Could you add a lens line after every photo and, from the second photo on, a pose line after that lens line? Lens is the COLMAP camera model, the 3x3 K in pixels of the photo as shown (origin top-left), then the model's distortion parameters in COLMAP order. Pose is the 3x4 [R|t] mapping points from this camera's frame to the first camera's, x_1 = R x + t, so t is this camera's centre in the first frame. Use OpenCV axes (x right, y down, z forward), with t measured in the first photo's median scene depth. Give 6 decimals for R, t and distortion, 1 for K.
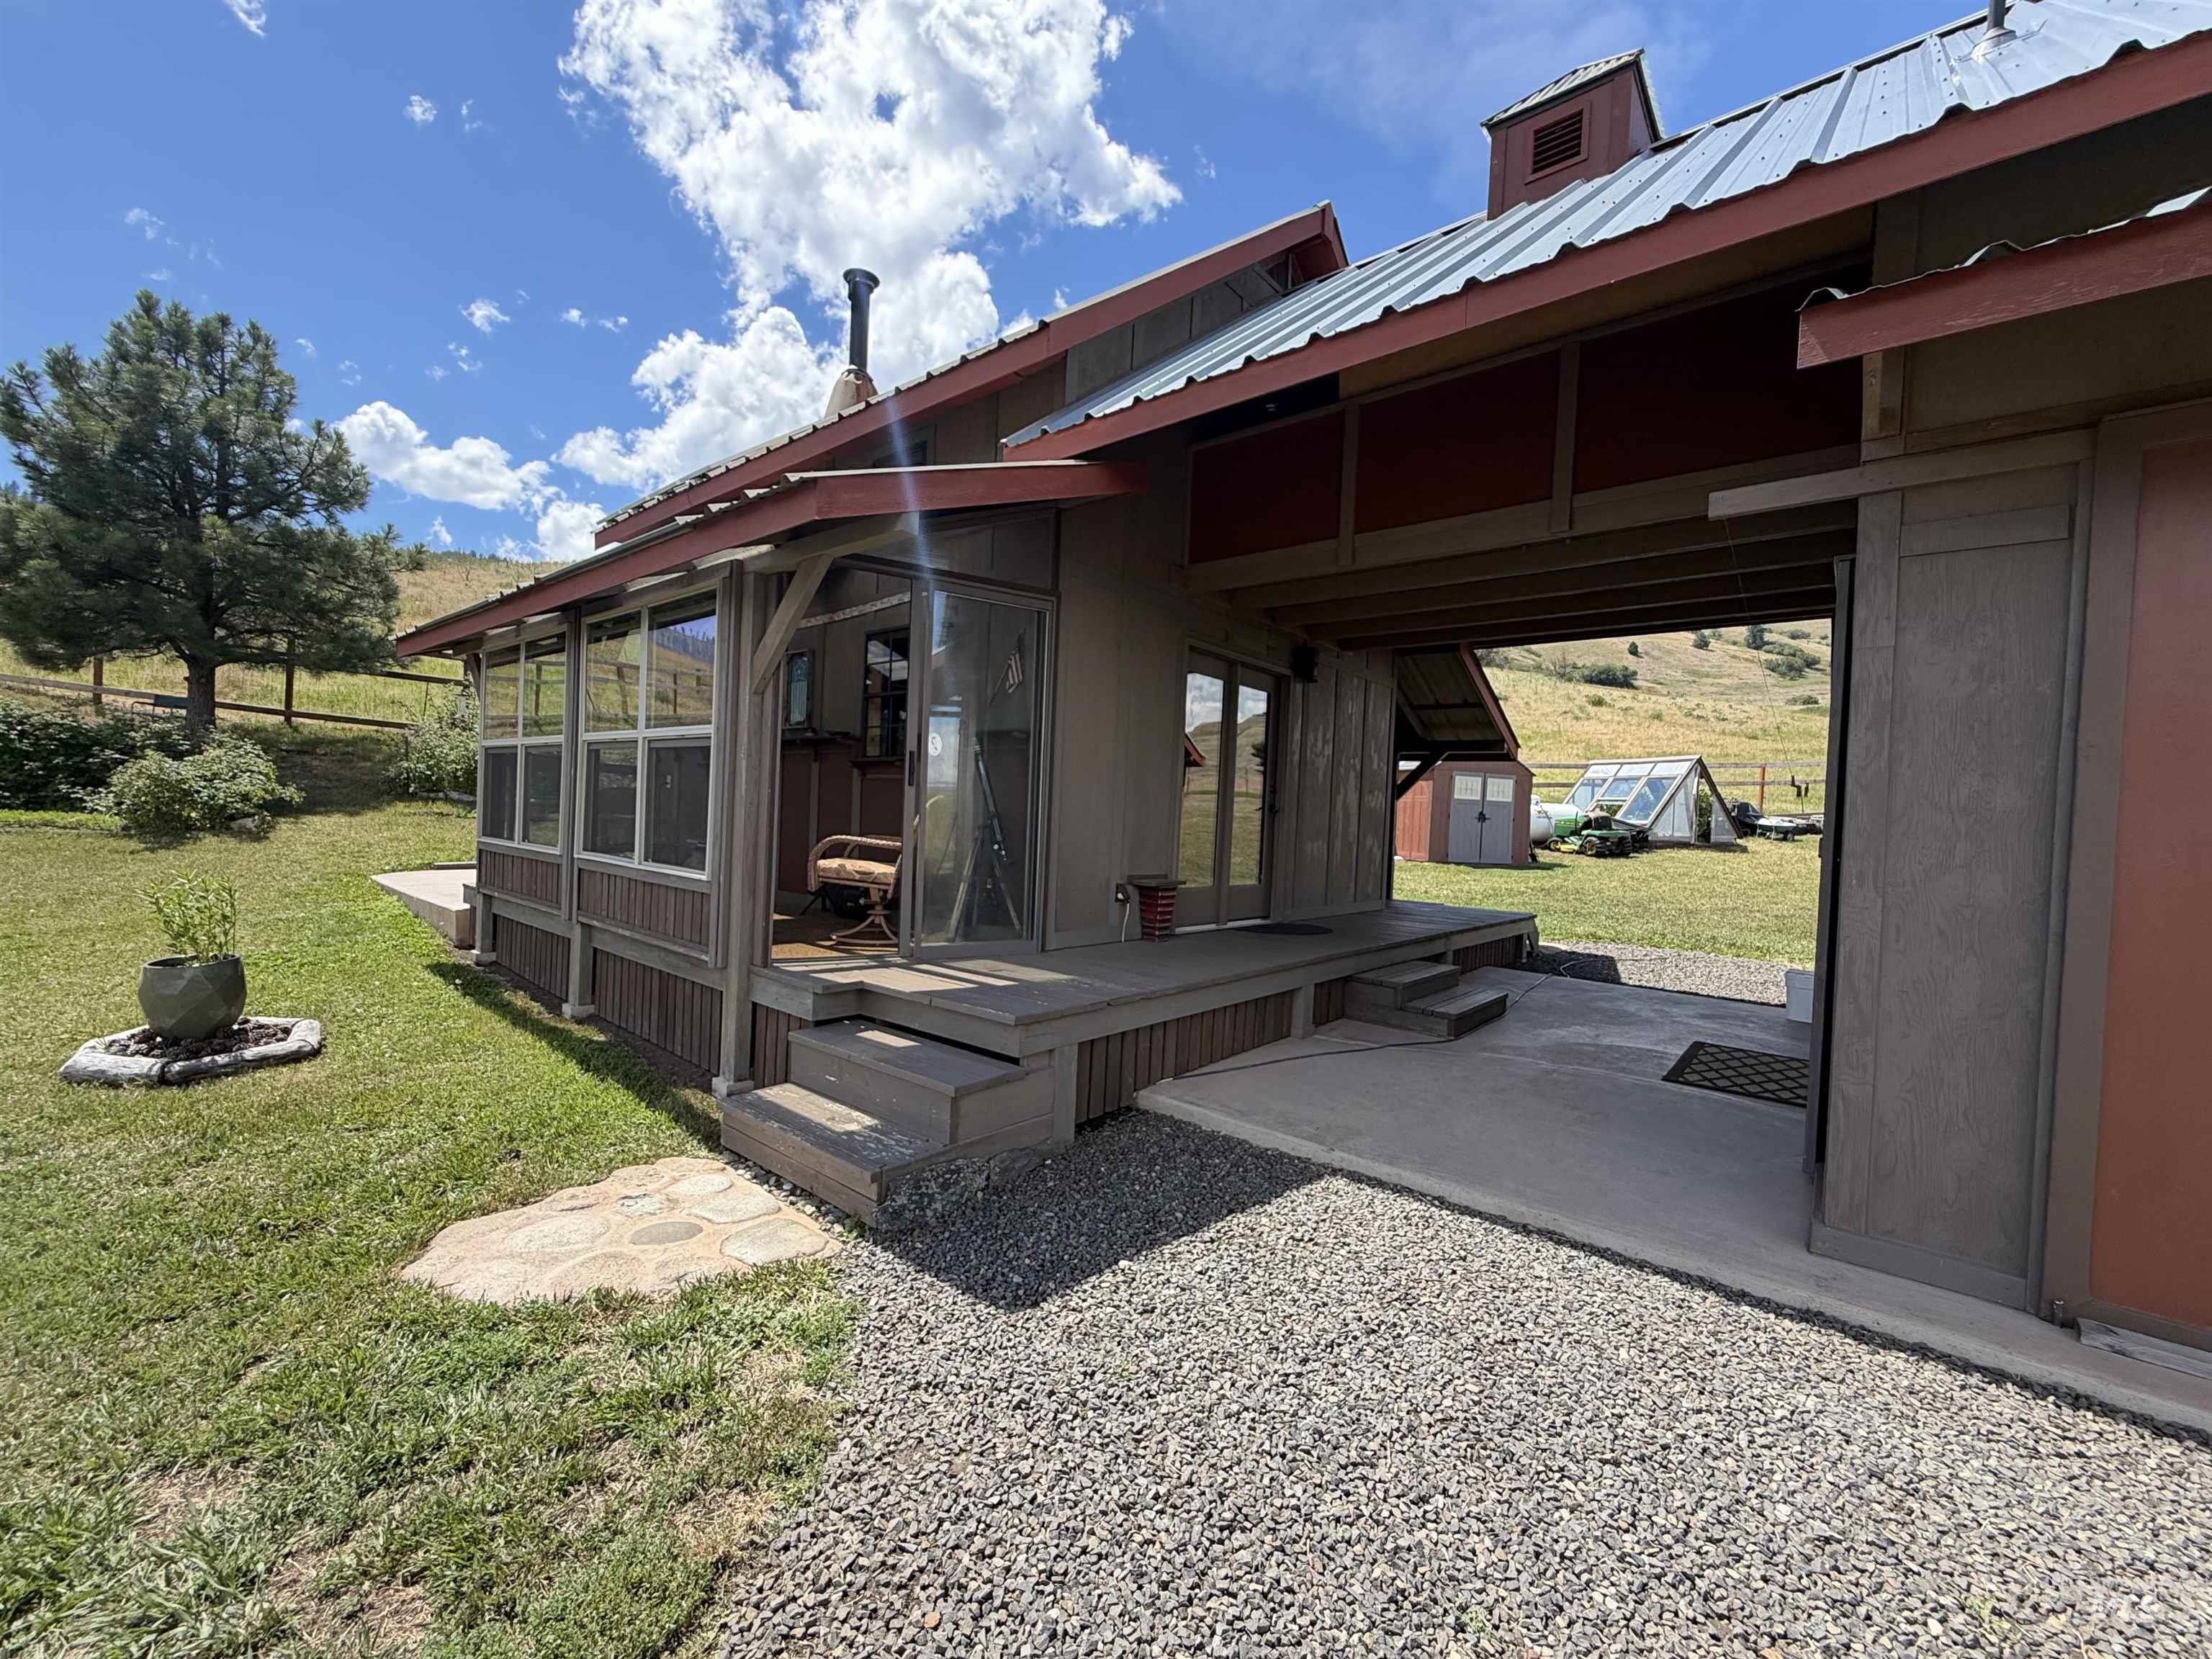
lens RADIAL K [[907.2, 0, 1106.0], [0, 907.2, 829.5], [0, 0, 1]] dist [0.016257, -0.000173]
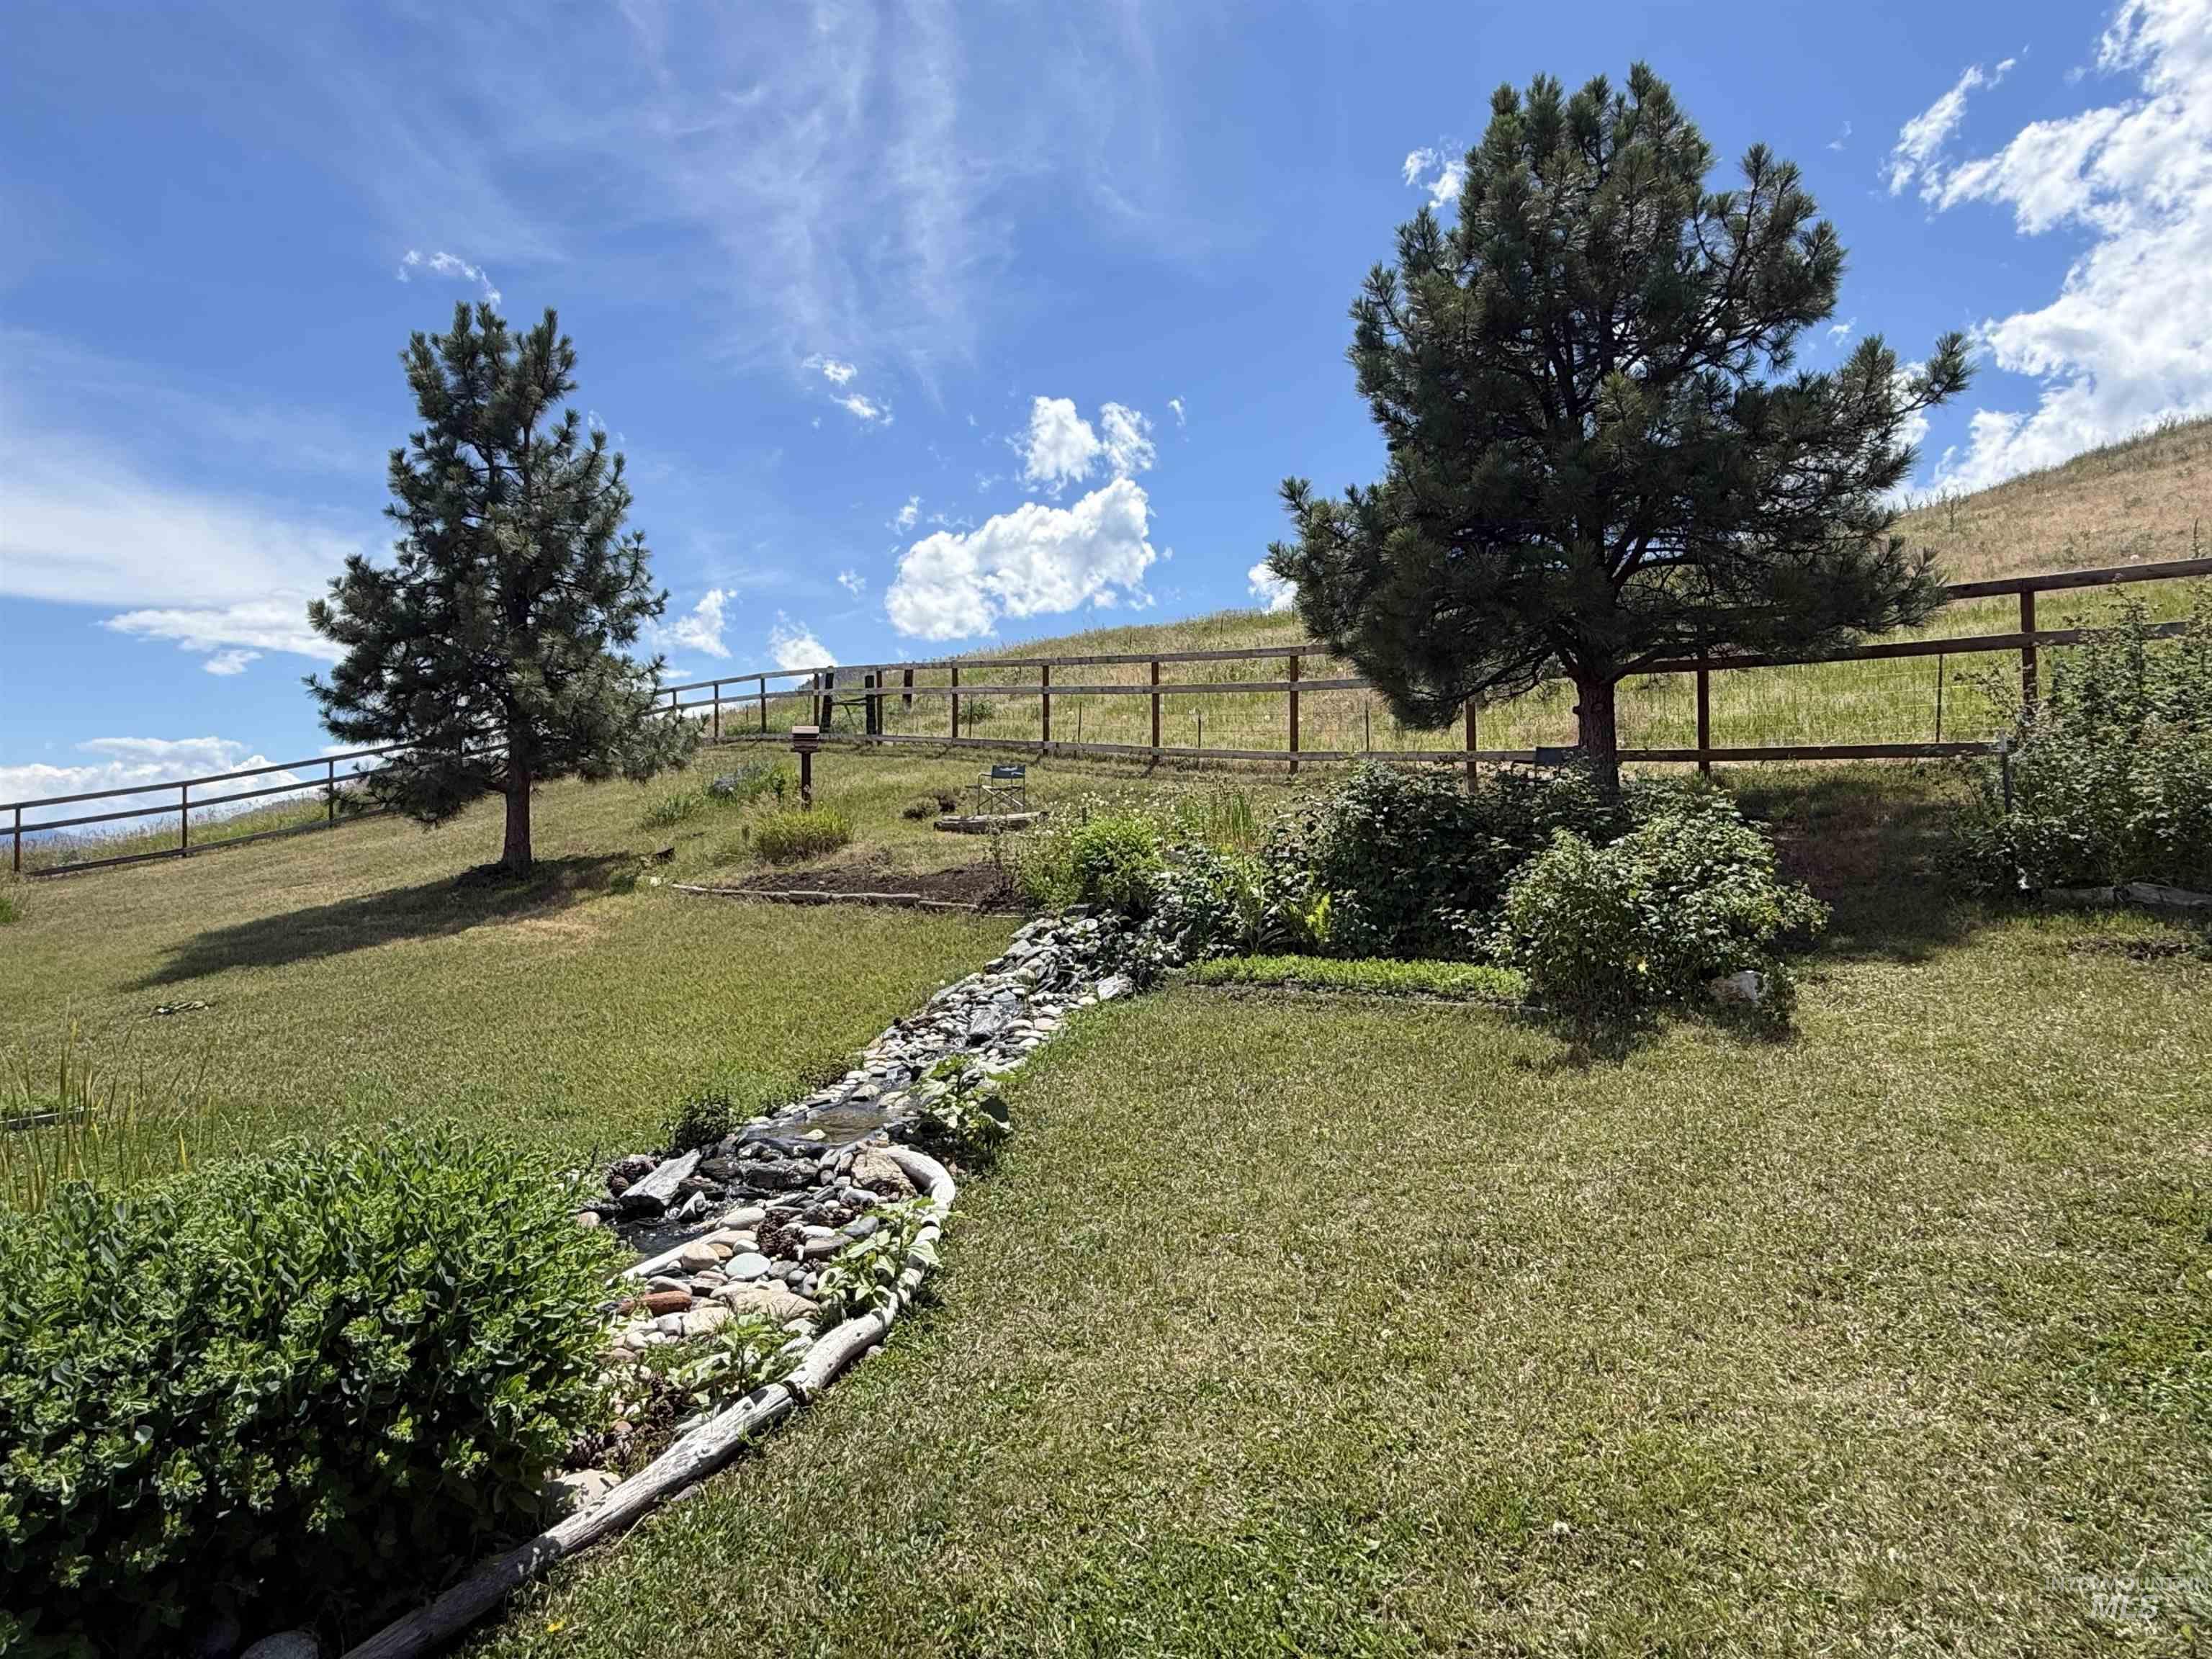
lens RADIAL K [[1274.2, 0, 1106.0], [0, 1274.2, 829.5], [0, 0, 1]] dist [0.003446, 0.000127]
pose [[0.450053, -0.083387, -0.889100, -0.543717], [0.018522, 0.996288, -0.084064, -0.034018], [0.892810, 0.021365, 0.449927, 0.484614]]
